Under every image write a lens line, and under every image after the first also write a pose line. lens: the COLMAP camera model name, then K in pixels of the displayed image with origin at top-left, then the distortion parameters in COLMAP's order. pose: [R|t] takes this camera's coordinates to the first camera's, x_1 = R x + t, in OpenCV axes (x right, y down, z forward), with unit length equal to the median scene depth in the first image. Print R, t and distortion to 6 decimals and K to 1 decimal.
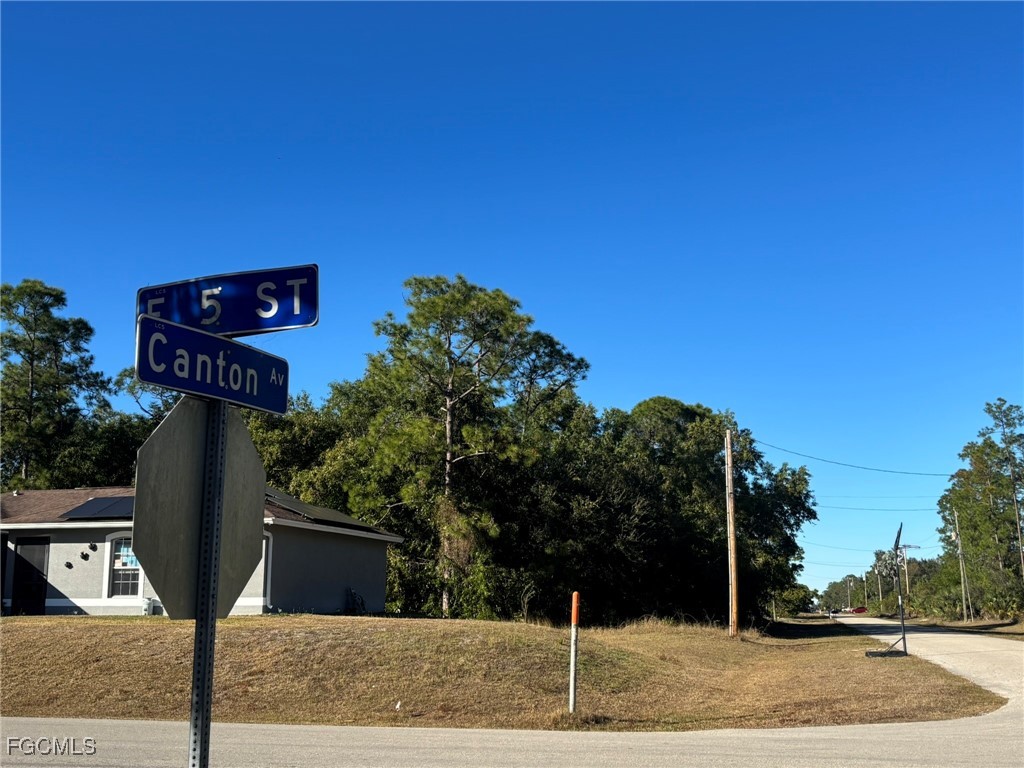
lens RADIAL K [[1155.1, 0, 513.5], [0, 1155.1, 379.1], [0, 0, 1]] dist [0.082623, 0.000000]
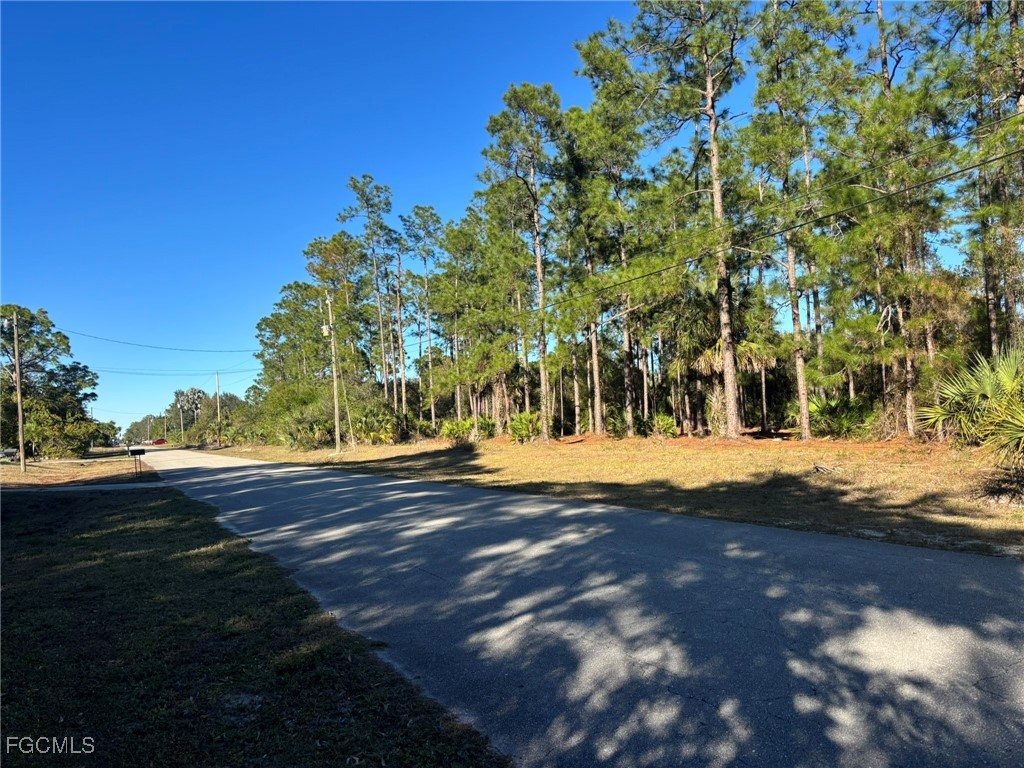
lens RADIAL K [[772.1, 0, 511.7], [0, 772.1, 388.4], [0, 0, 1]] dist [0.027562, -0.021120]
pose [[0.754327, -0.002425, 0.656495, 0.108945], [-0.083349, 0.991547, 0.099433, 0.076906], [-0.651187, -0.129723, 0.747748, 0.395918]]
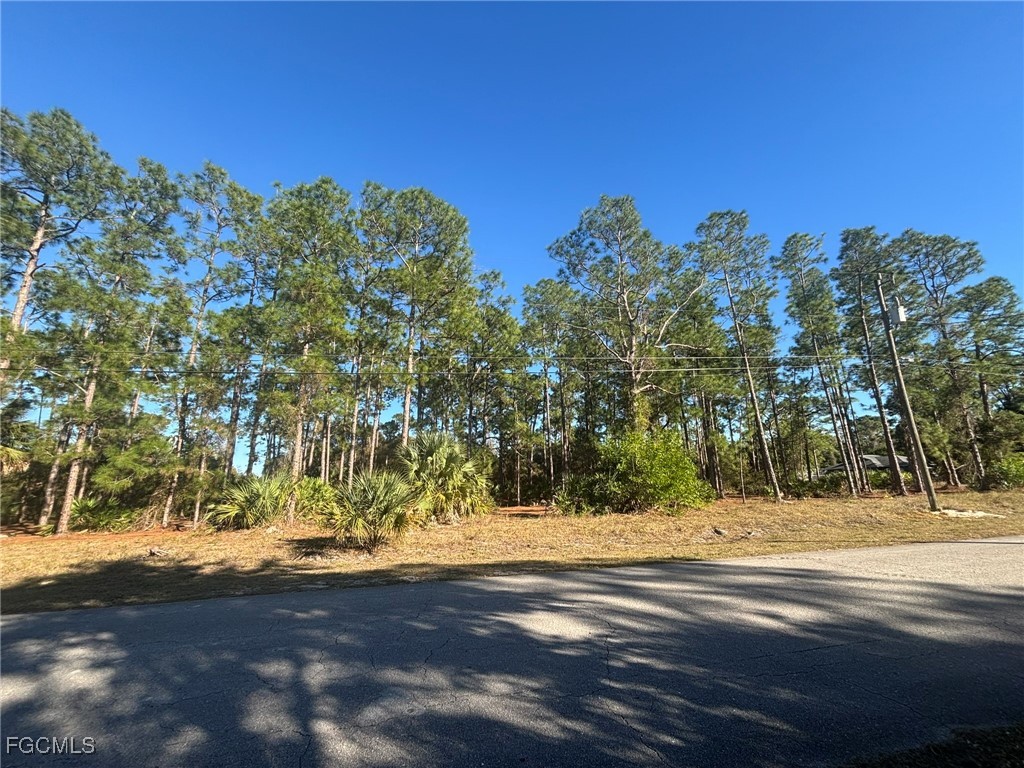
lens RADIAL K [[413.8, 0, 513.2], [0, 413.8, 382.7], [0, 0, 1]] dist [0.006072, -0.002183]
pose [[-0.437280, 0.244067, 0.865574, 0.123790], [-0.138184, 0.932806, -0.332834, 0.132225], [-0.888646, -0.265150, -0.374171, 0.699888]]
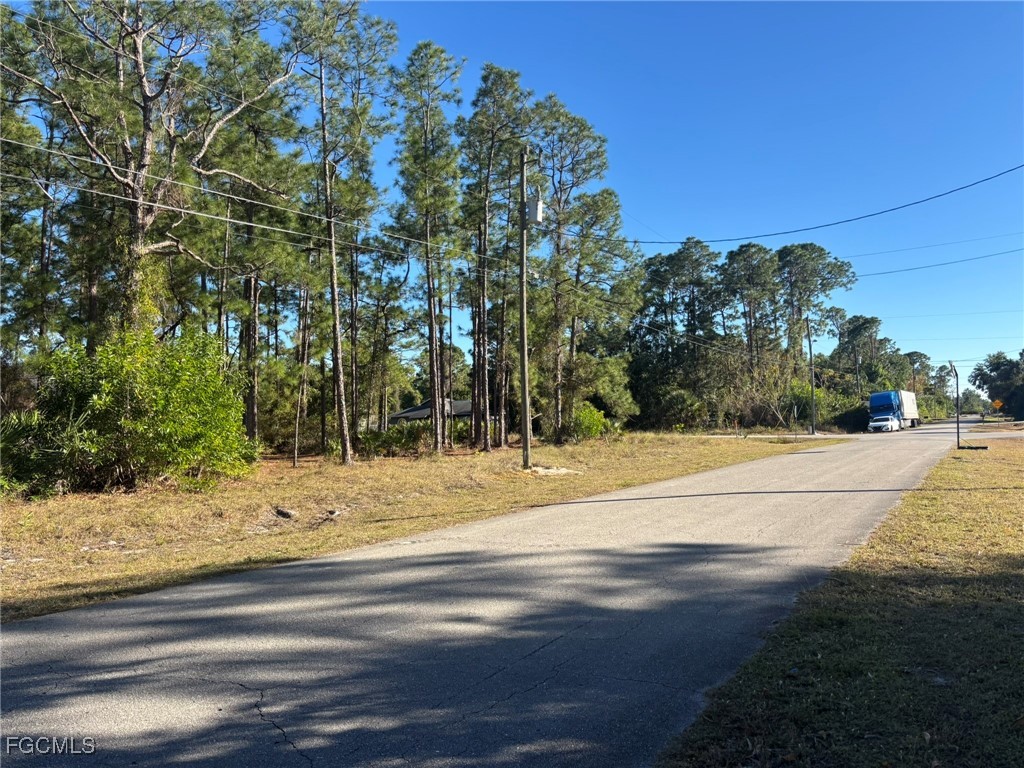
lens RADIAL K [[772.1, 0, 523.0], [0, 772.1, 385.5], [0, 0, 1]] dist [0.027562, -0.021120]
pose [[-0.956423, 0.048373, 0.287948, 0.206215], [-0.022552, 0.970997, -0.238026, 0.143148], [-0.291111, -0.234147, -0.927593, 0.749427]]
